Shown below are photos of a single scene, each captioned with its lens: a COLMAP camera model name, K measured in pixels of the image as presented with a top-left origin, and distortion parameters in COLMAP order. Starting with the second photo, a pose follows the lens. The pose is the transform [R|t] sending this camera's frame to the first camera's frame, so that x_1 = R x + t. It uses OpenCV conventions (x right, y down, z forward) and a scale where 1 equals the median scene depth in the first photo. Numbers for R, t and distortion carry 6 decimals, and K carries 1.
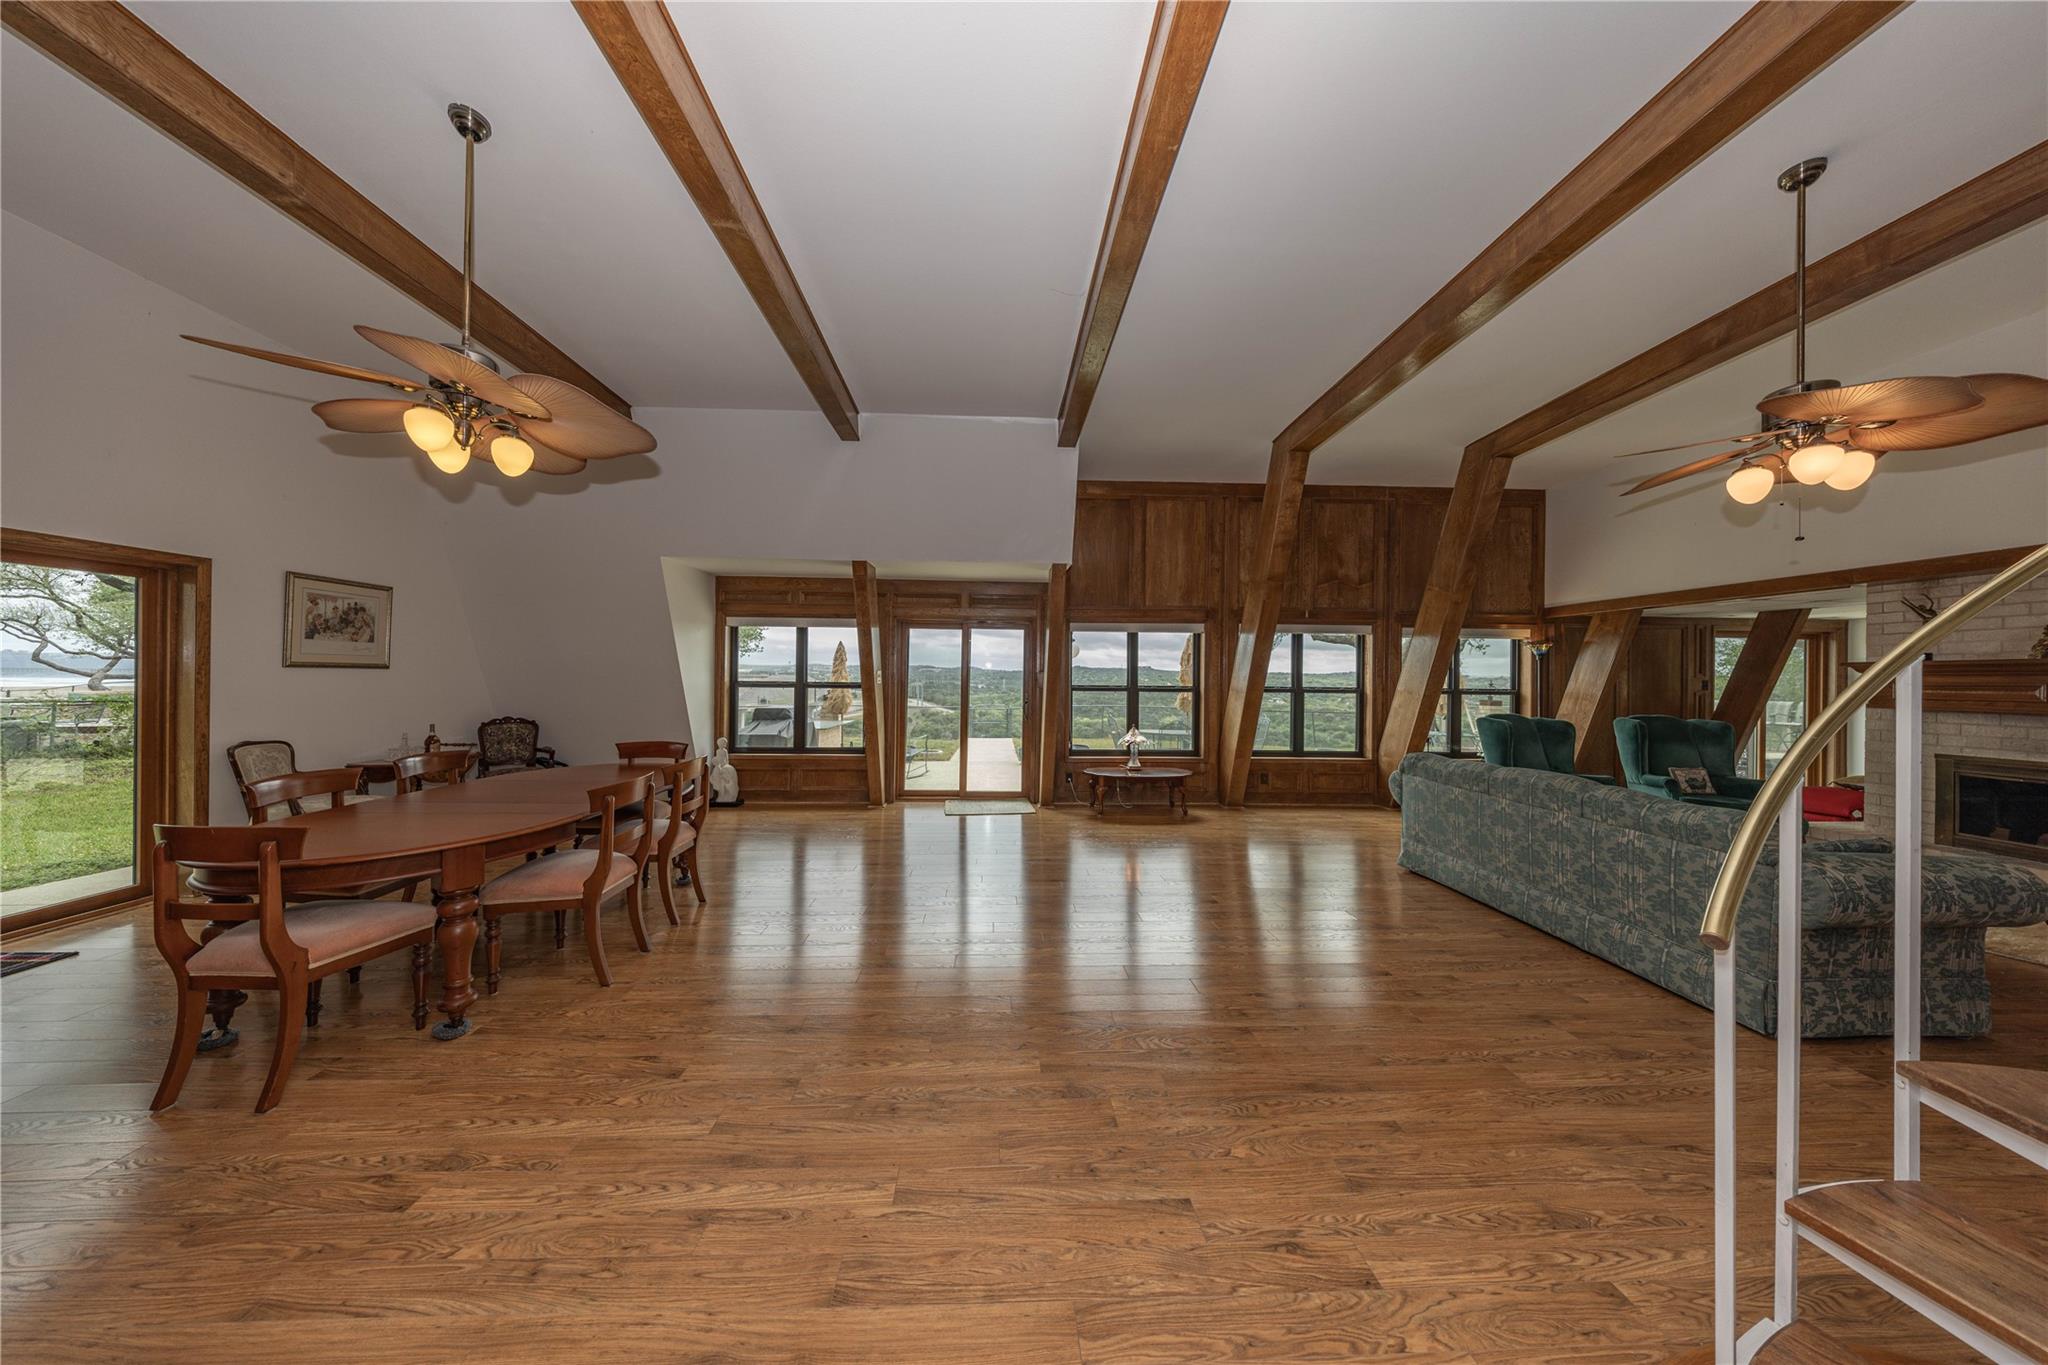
lens RADIAL K [[591.0, 0, 1005.4], [0, 591.0, 671.6], [0, 0, 1]] dist [0.001300, -0.000012]
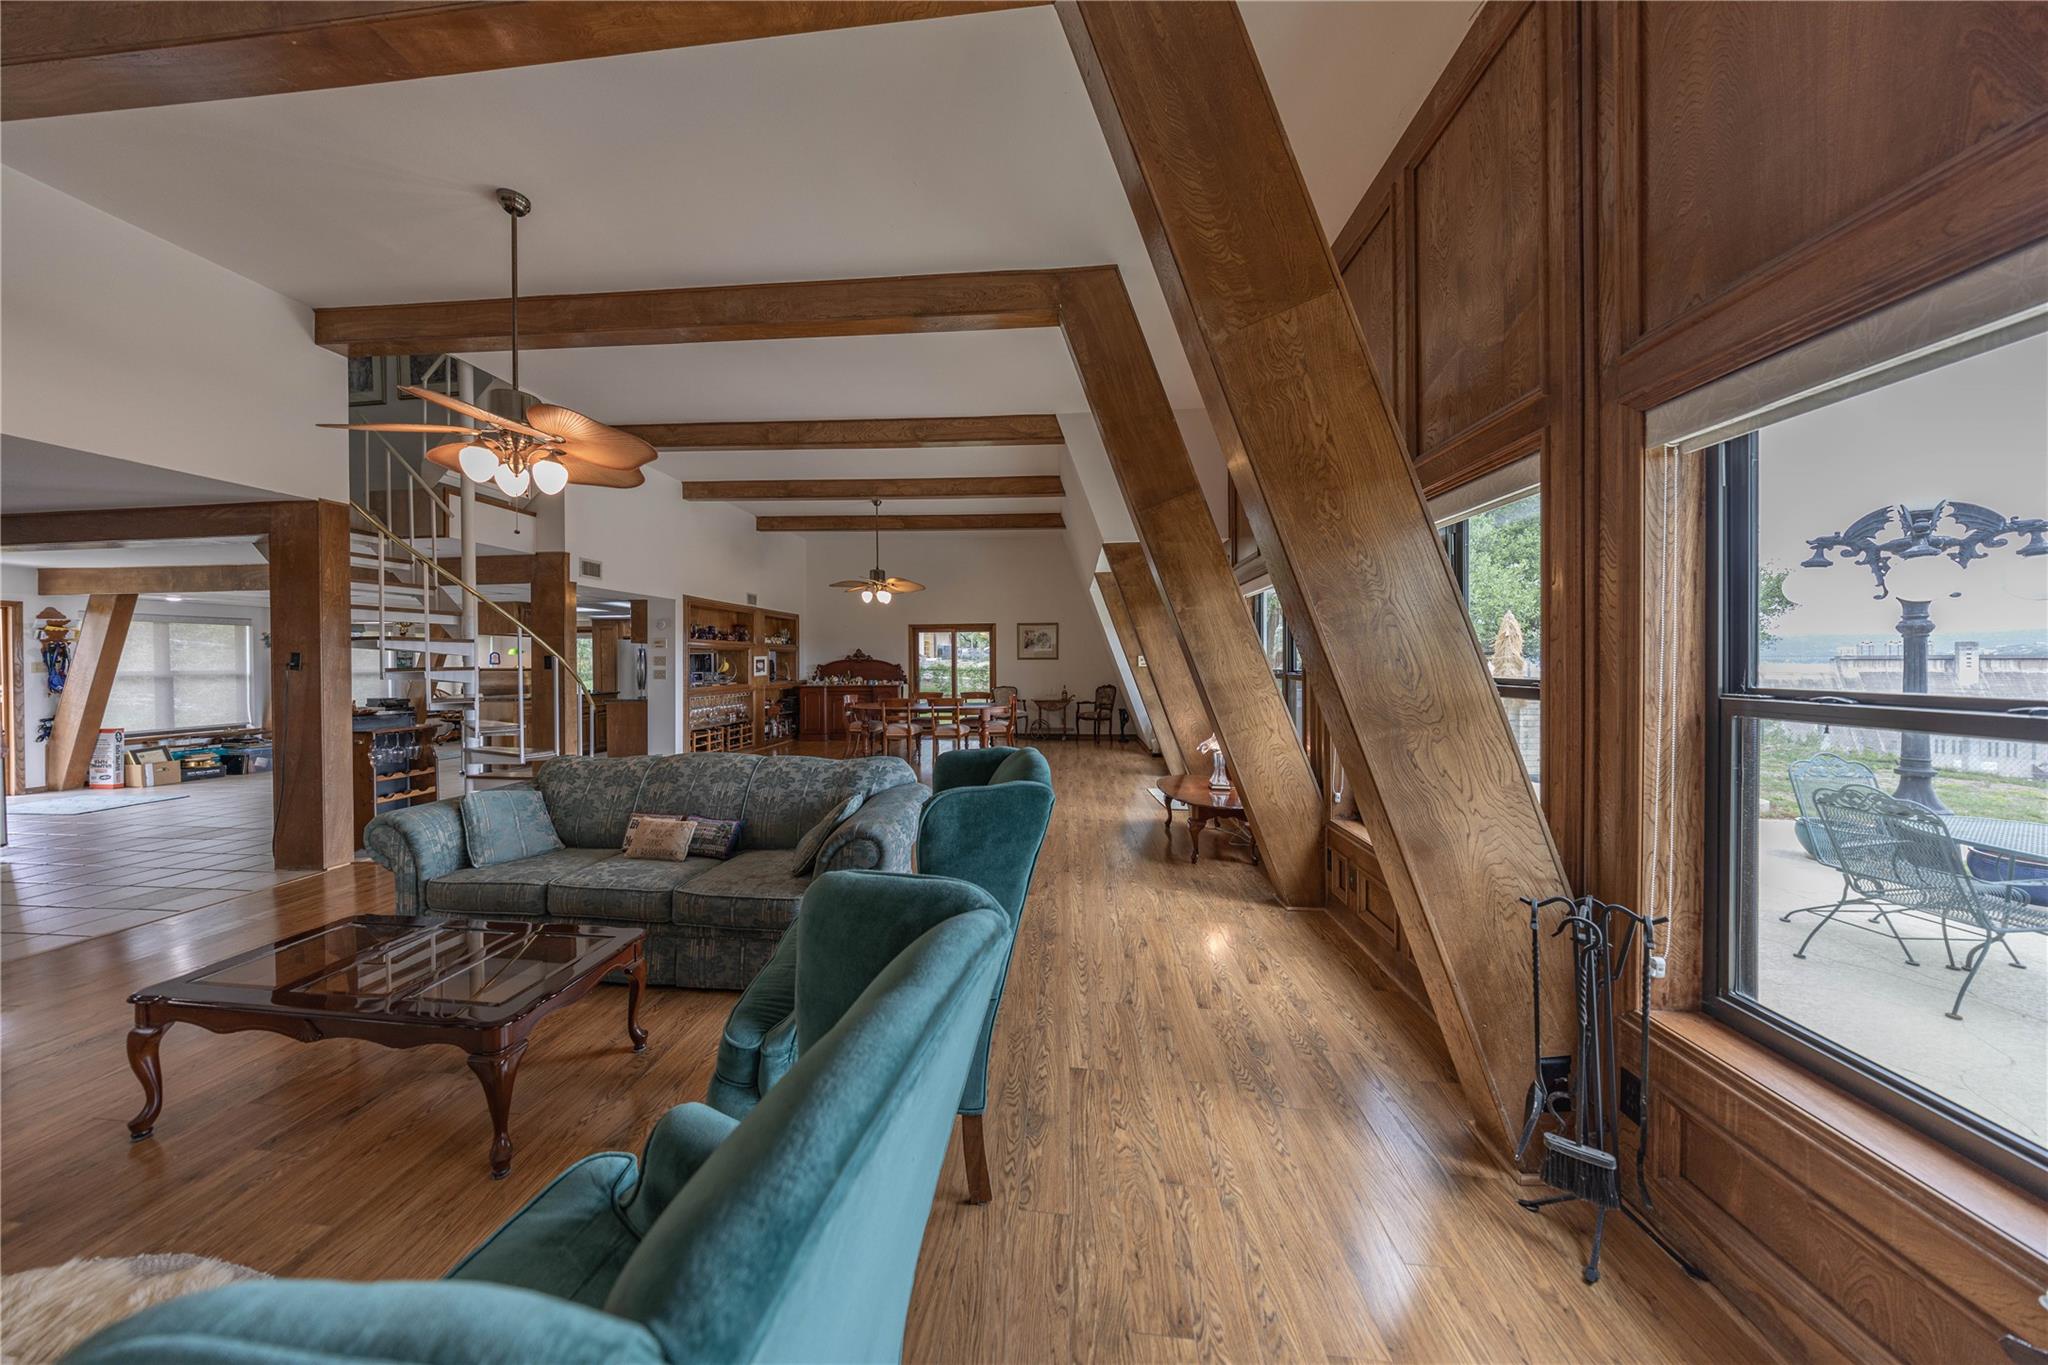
lens RADIAL K [[591.0, 0, 1022.8], [0, 591.0, 669.5], [0, 0, 1]] dist [0.001300, -0.000012]
pose [[-0.076397, 0.002428, -0.997075, 0.956885], [0.011788, 0.999929, 0.001531, 0.021707], [0.997008, -0.011637, -0.076420, 0.810646]]
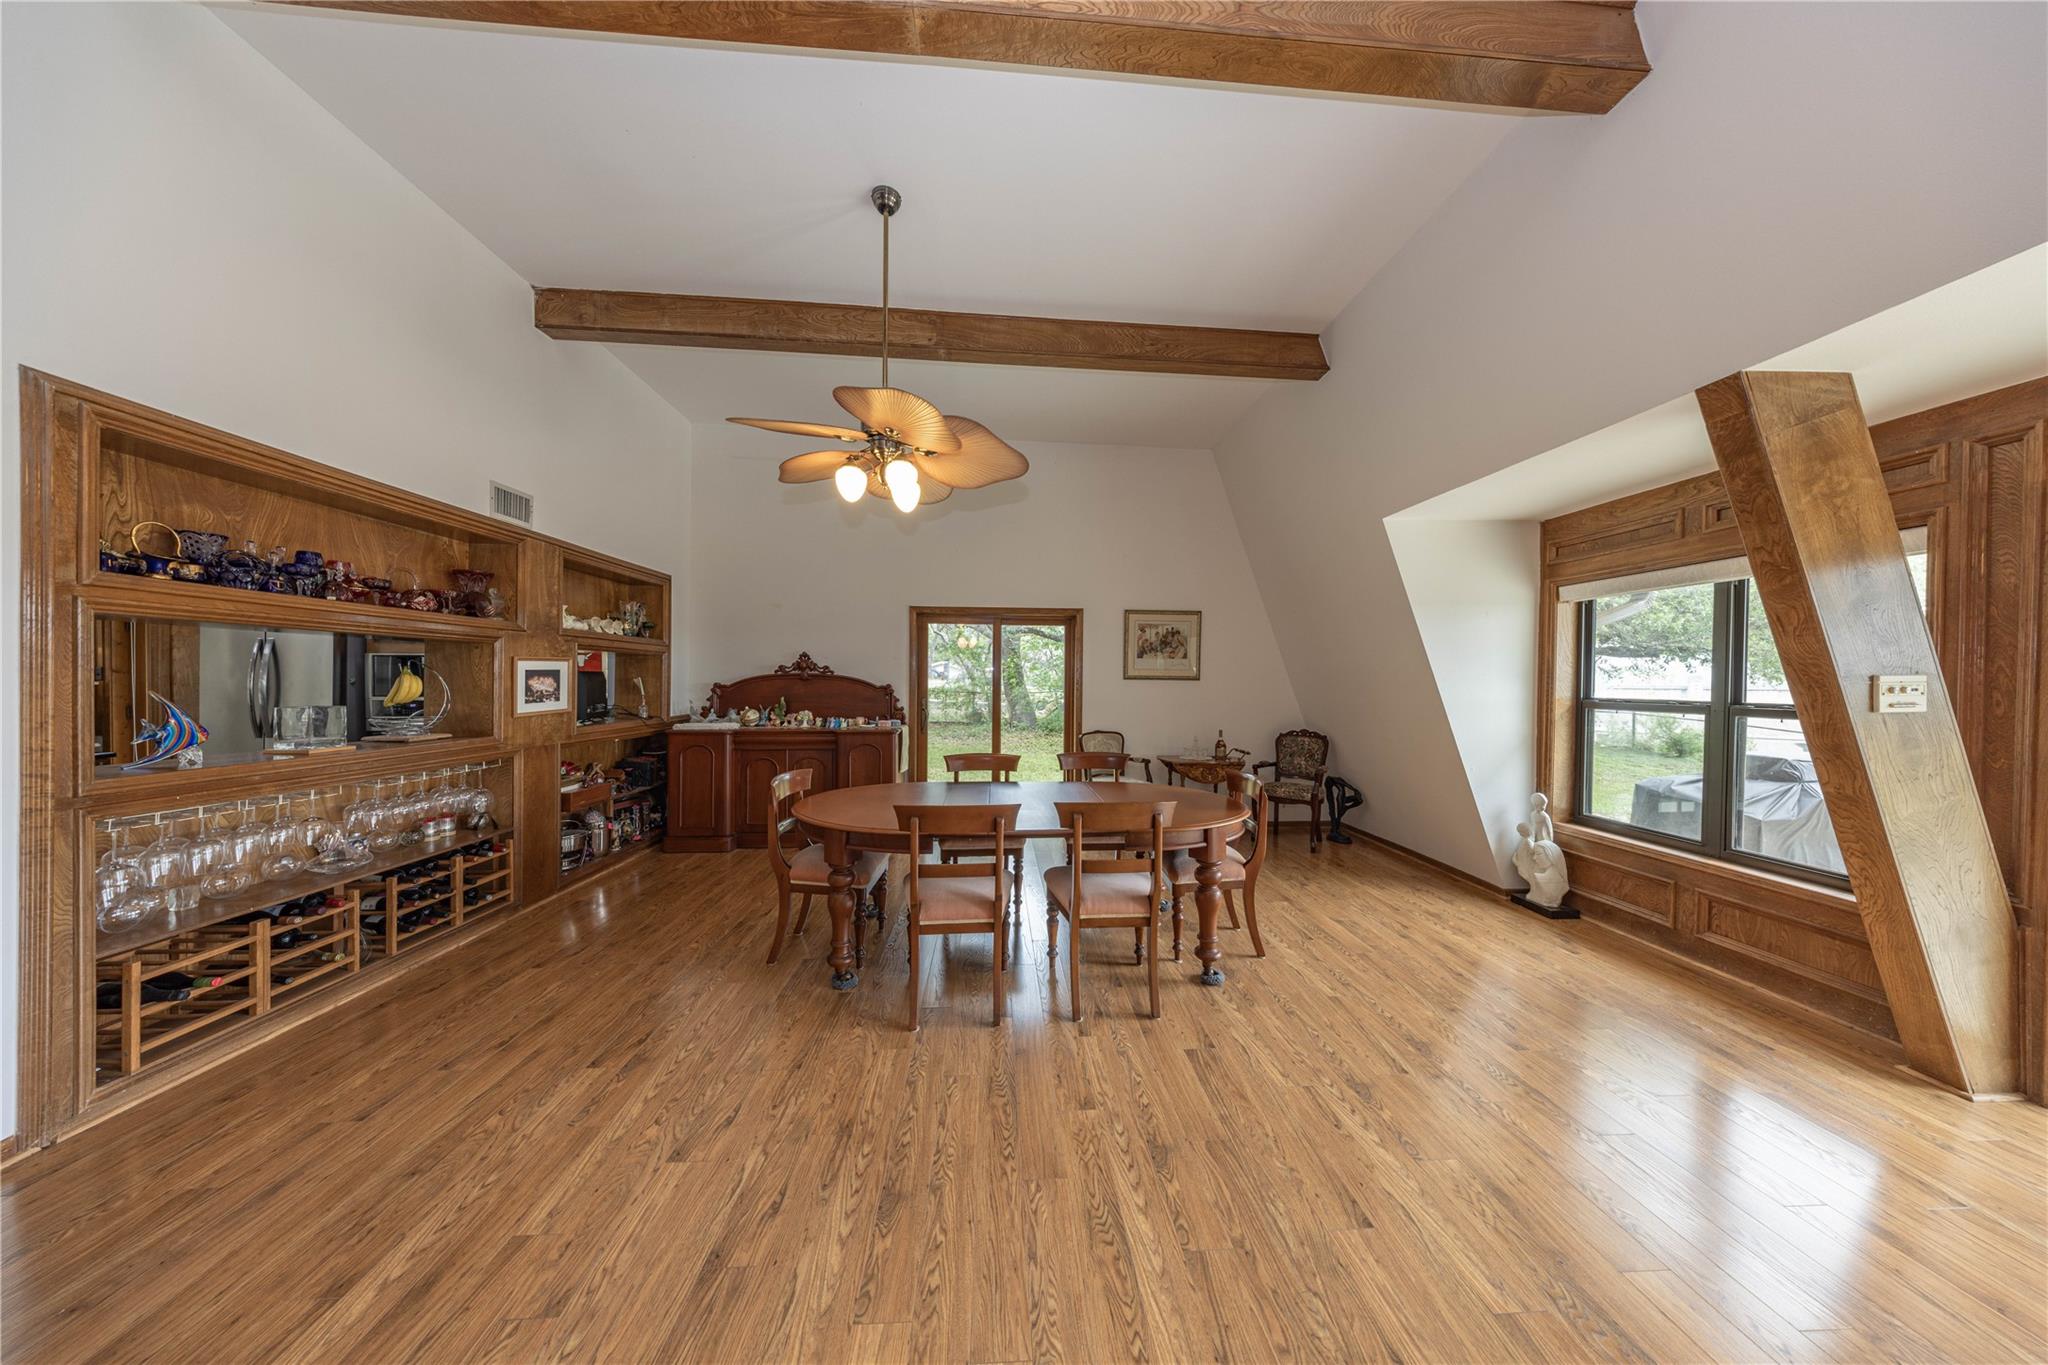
lens RADIAL K [[591.0, 0, 1024.4], [0, 591.0, 685.5], [0, 0, 1]] dist [0.001300, -0.000012]
pose [[0.040316, -0.002652, -0.999183, 0.097496], [-0.001472, 0.999995, -0.002713, 0.007030], [0.999186, 0.001580, 0.040312, 0.471300]]
